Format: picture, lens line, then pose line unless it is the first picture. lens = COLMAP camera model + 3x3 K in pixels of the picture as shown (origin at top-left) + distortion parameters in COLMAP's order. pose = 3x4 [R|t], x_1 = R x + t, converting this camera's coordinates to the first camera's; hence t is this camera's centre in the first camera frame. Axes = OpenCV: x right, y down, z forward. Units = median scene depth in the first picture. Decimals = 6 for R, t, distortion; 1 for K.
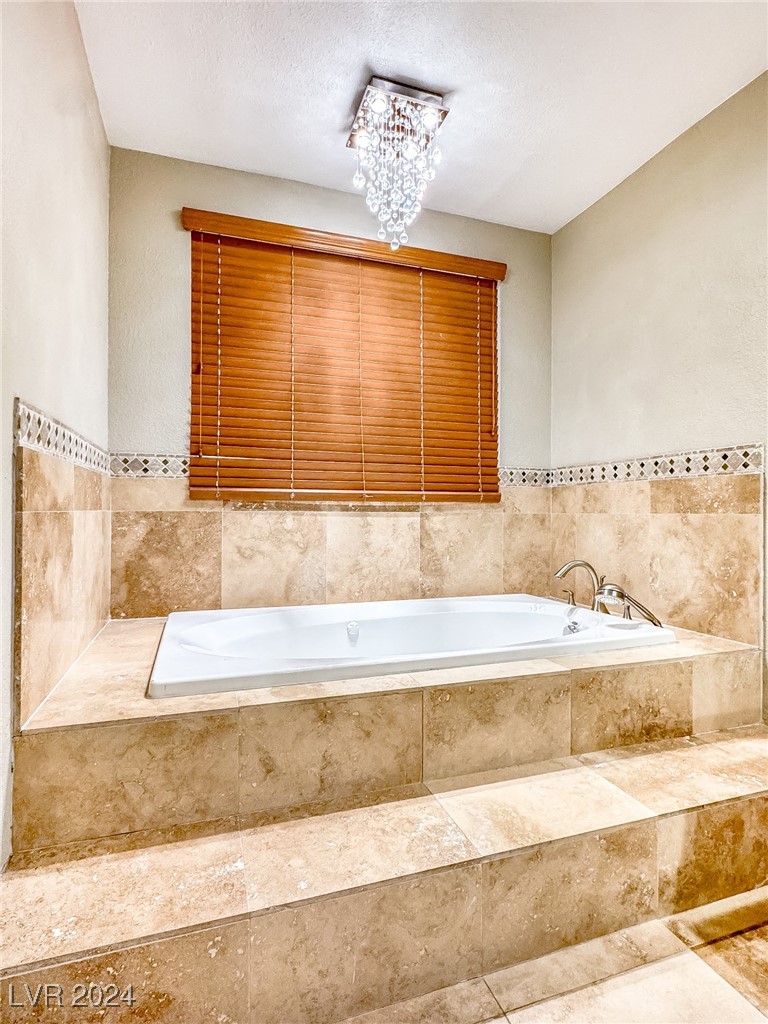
lens RADIAL K [[528.9, 0, 384.3], [0, 528.9, 512.1], [0, 0, 1]] dist [-0.003024, 0.000899]
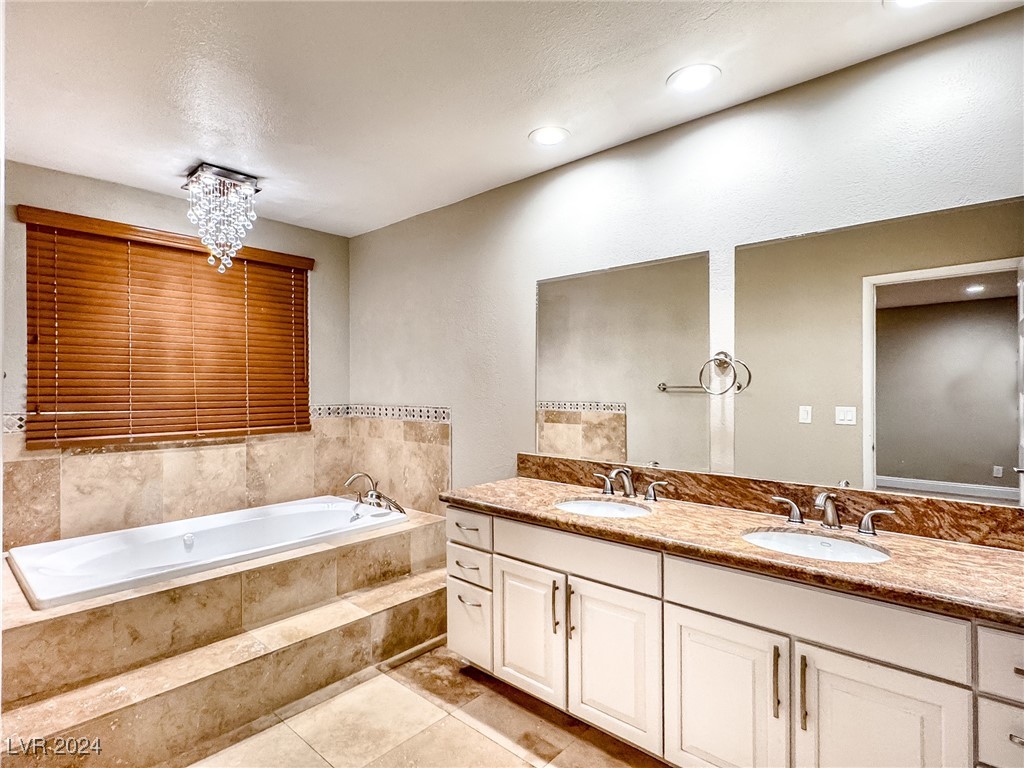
lens RADIAL K [[528.9, 0, 510.1], [0, 528.9, 386.2], [0, 0, 1]] dist [-0.003024, 0.000899]
pose [[0.874432, -0.007548, 0.485090, 0.007183], [0.008640, 0.999963, -0.000014, -0.193424], [-0.485072, 0.004203, 0.874464, -0.681793]]
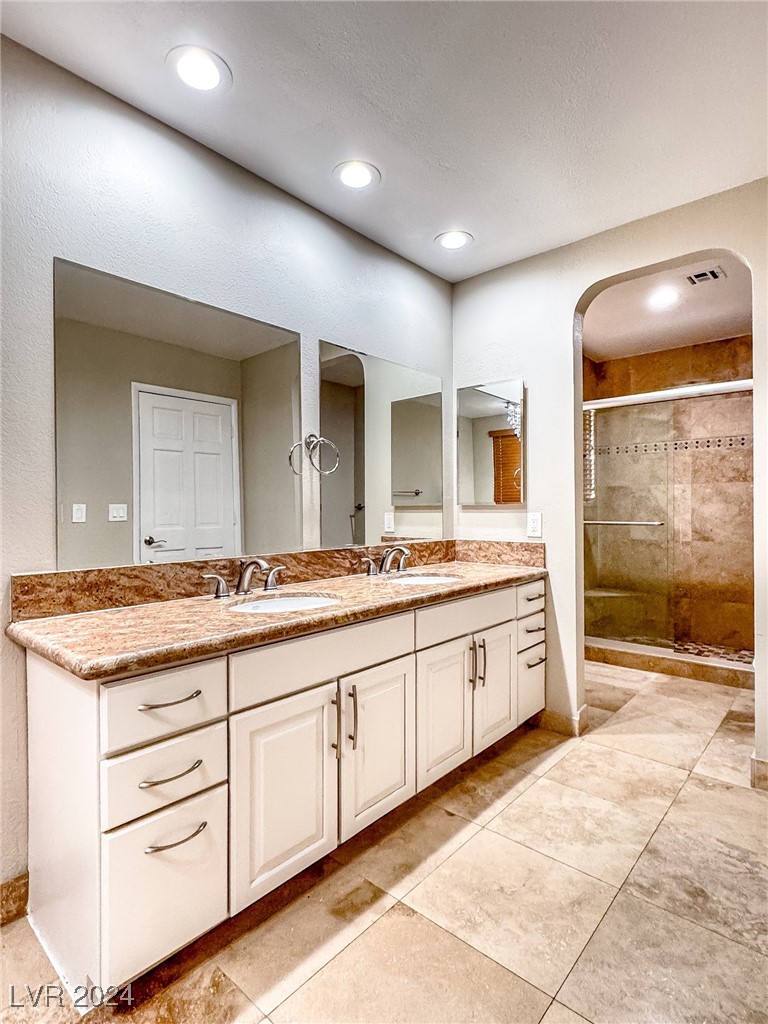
lens RADIAL K [[528.9, 0, 386.5], [0, 528.9, 511.4], [0, 0, 1]] dist [-0.003024, 0.000899]
pose [[-0.495384, -0.010517, 0.868611, -0.591221], [0.002271, 0.999908, 0.013401, 0.106112], [-0.868671, 0.008611, -0.495314, 3.406264]]
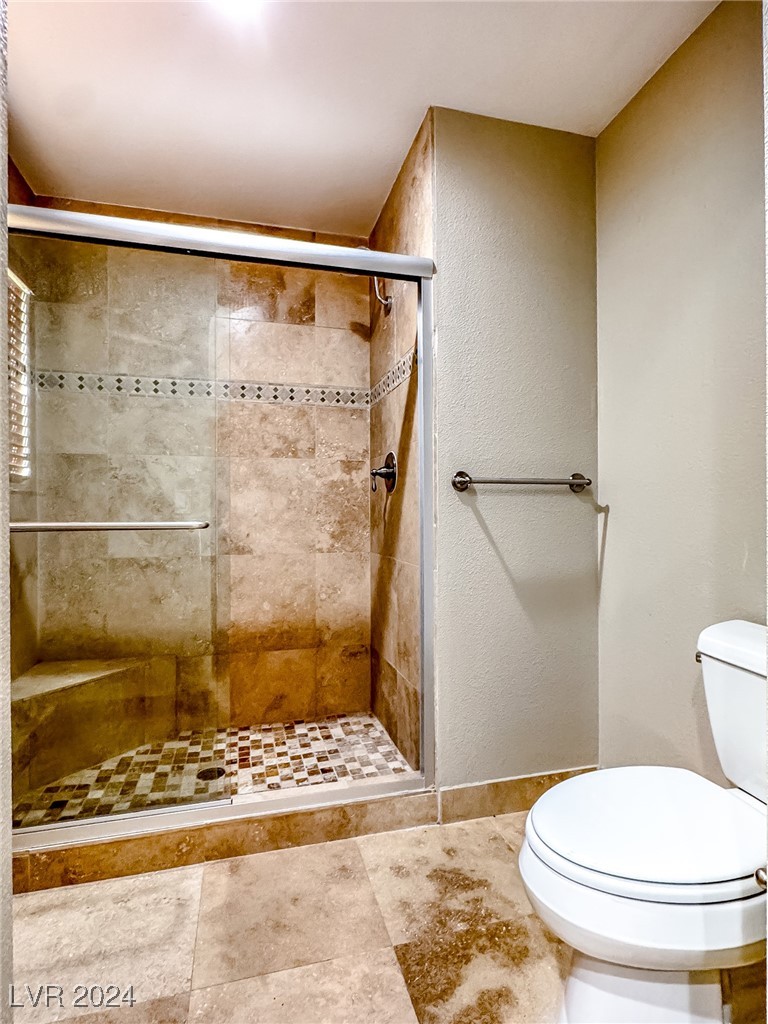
lens RADIAL K [[528.9, 0, 383.7], [0, 528.9, 512.4], [0, 0, 1]] dist [-0.003024, 0.000899]
pose [[-0.997530, -0.002018, 0.070214, 0.074647], [-0.001914, 0.999997, 0.001543, 0.147227], [-0.070217, 0.001405, -0.997531, 2.609781]]
